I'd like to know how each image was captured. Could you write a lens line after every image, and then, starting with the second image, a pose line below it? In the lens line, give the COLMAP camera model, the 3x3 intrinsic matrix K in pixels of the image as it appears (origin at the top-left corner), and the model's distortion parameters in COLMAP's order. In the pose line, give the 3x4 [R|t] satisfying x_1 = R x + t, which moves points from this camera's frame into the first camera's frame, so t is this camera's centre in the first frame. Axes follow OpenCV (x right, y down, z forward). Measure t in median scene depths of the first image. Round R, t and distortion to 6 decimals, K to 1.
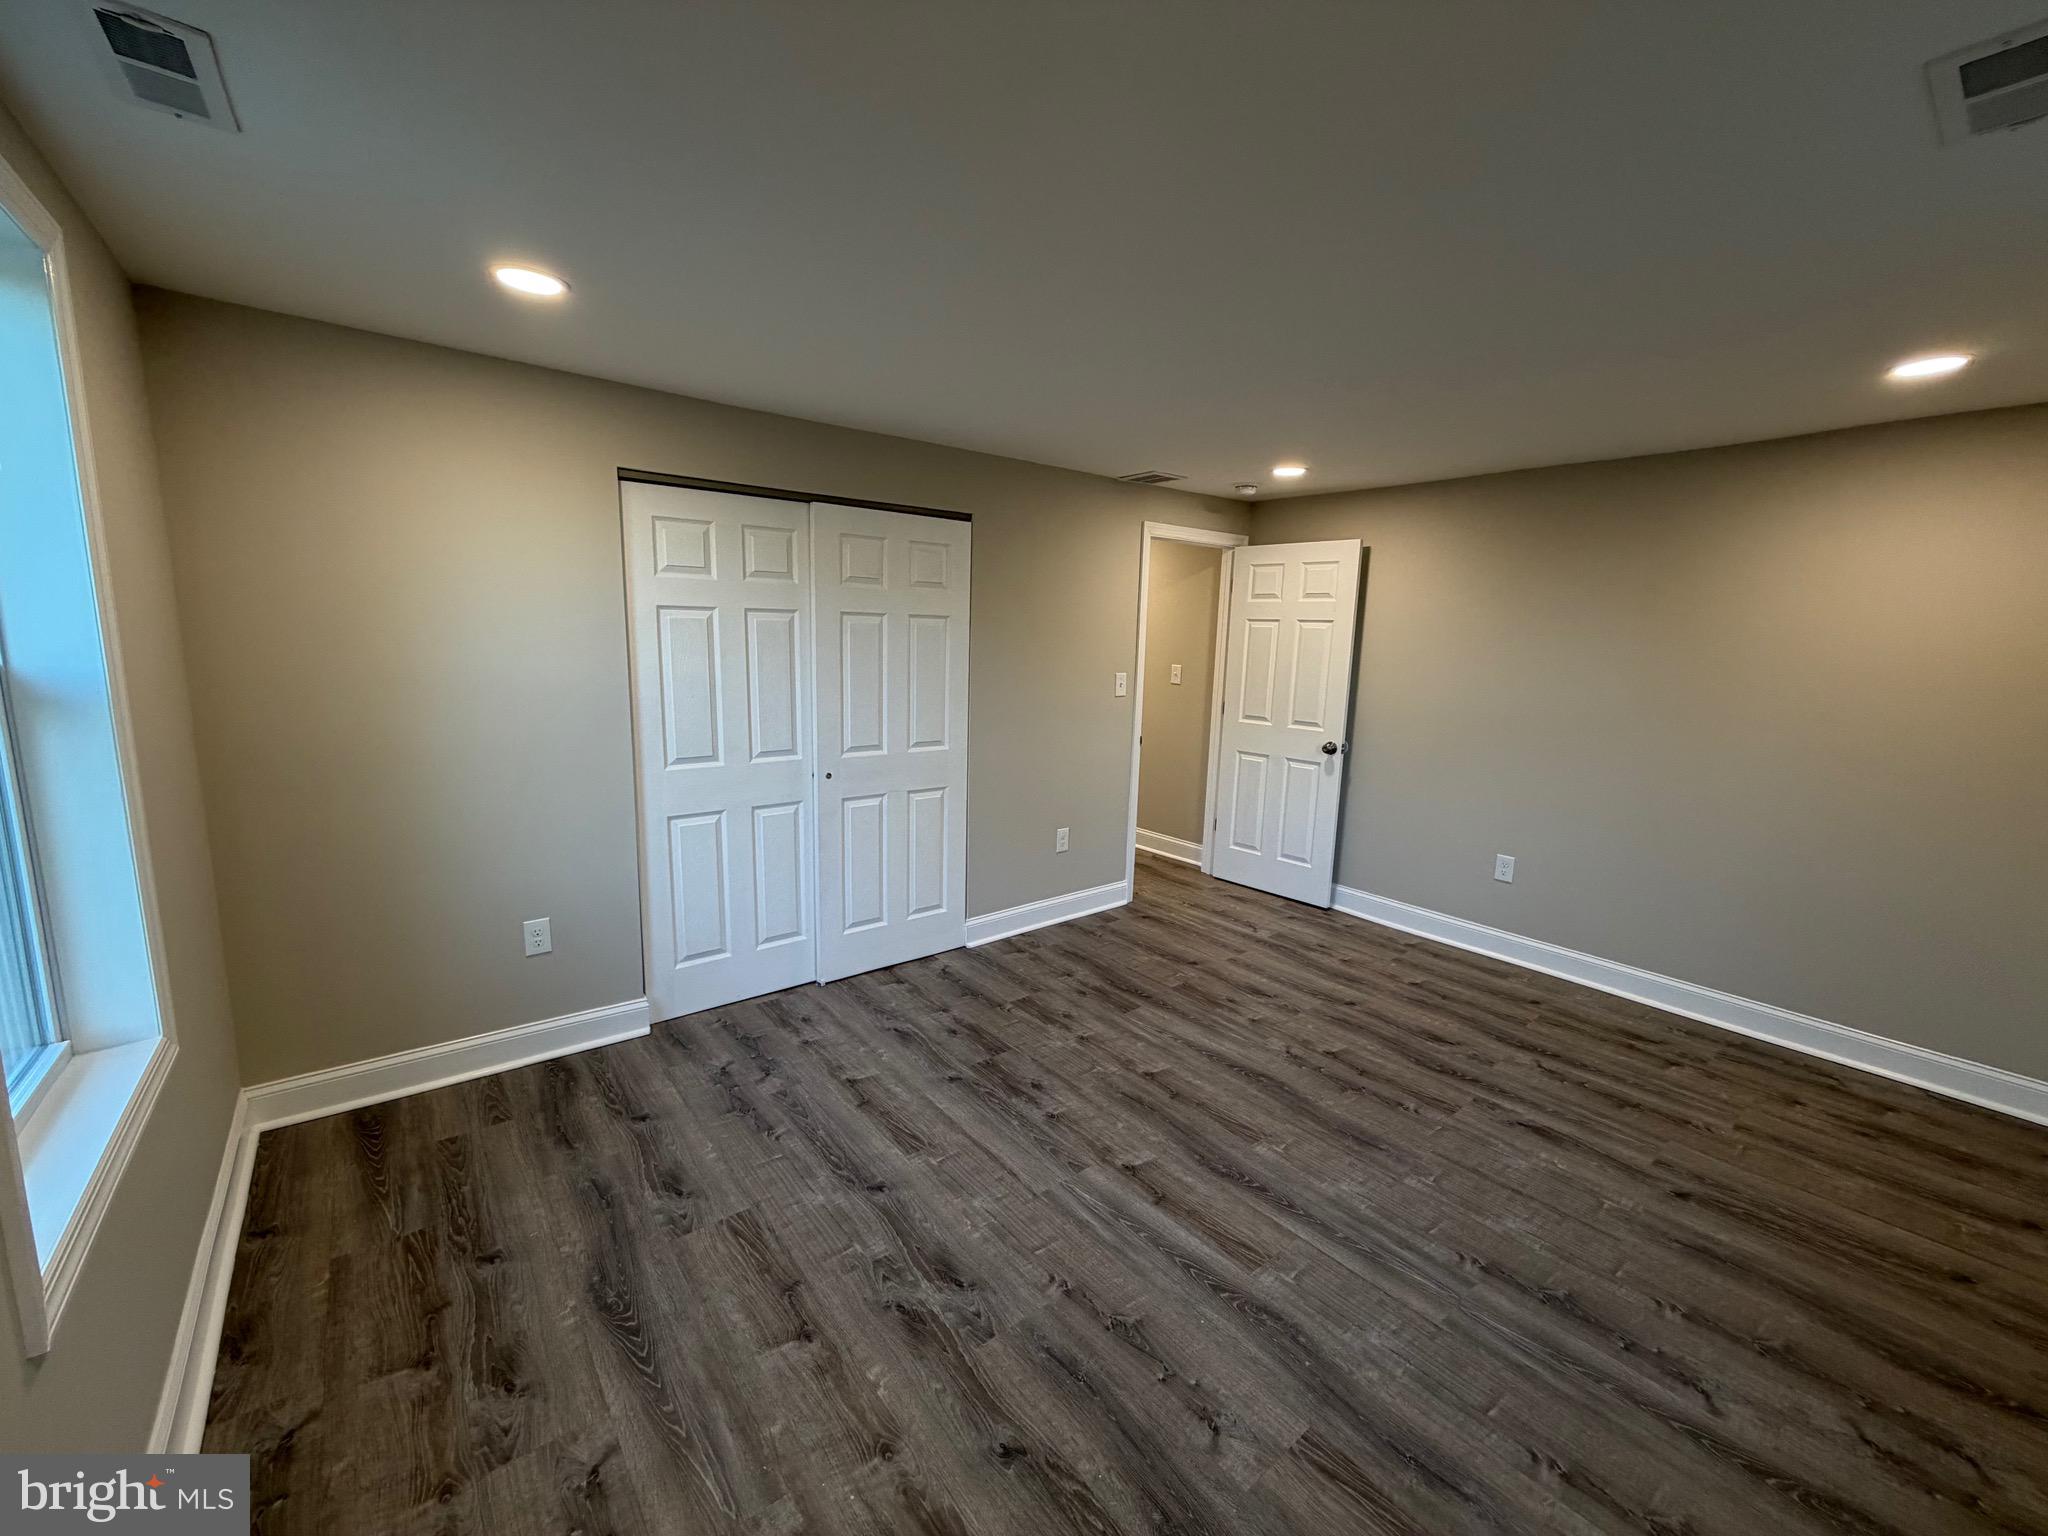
lens RADIAL K [[814.5, 0, 1018.3], [0, 814.5, 763.2], [0, 0, 1]] dist [-0.001342, -0.000246]
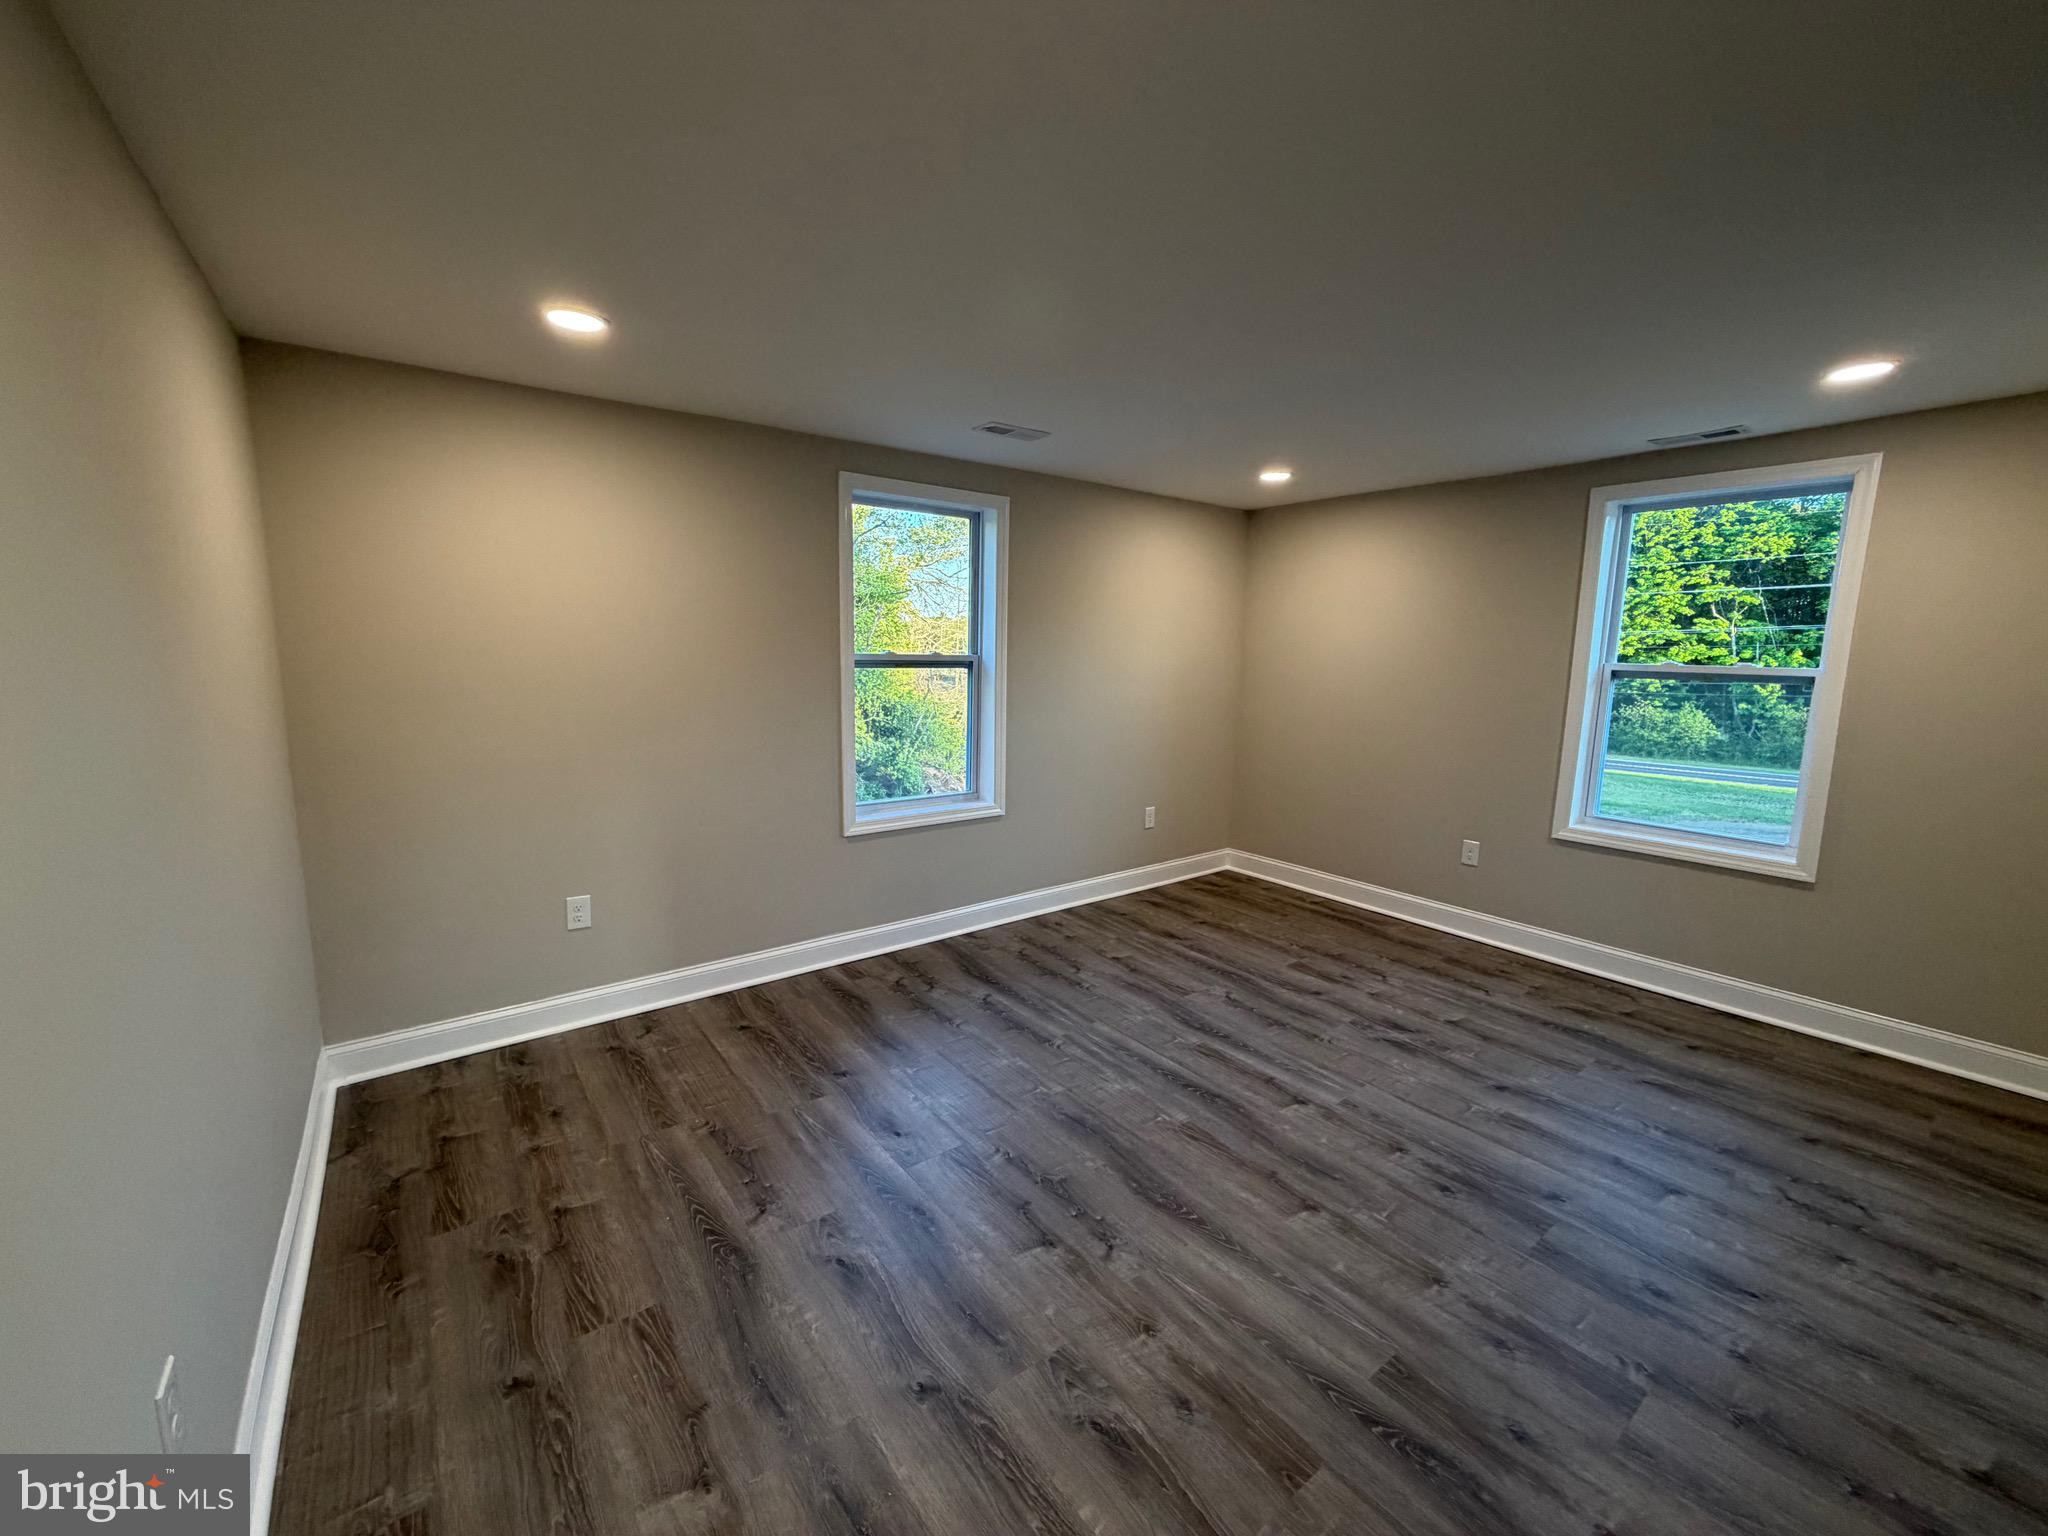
lens RADIAL K [[814.5, 0, 1018.3], [0, 814.5, 763.2], [0, 0, 1]] dist [-0.001342, -0.000246]
pose [[-0.999034, -0.039946, 0.018288, 0.502326], [-0.032835, 0.955458, 0.293294, -0.260486], [-0.029190, 0.292410, -0.955847, 1.860611]]
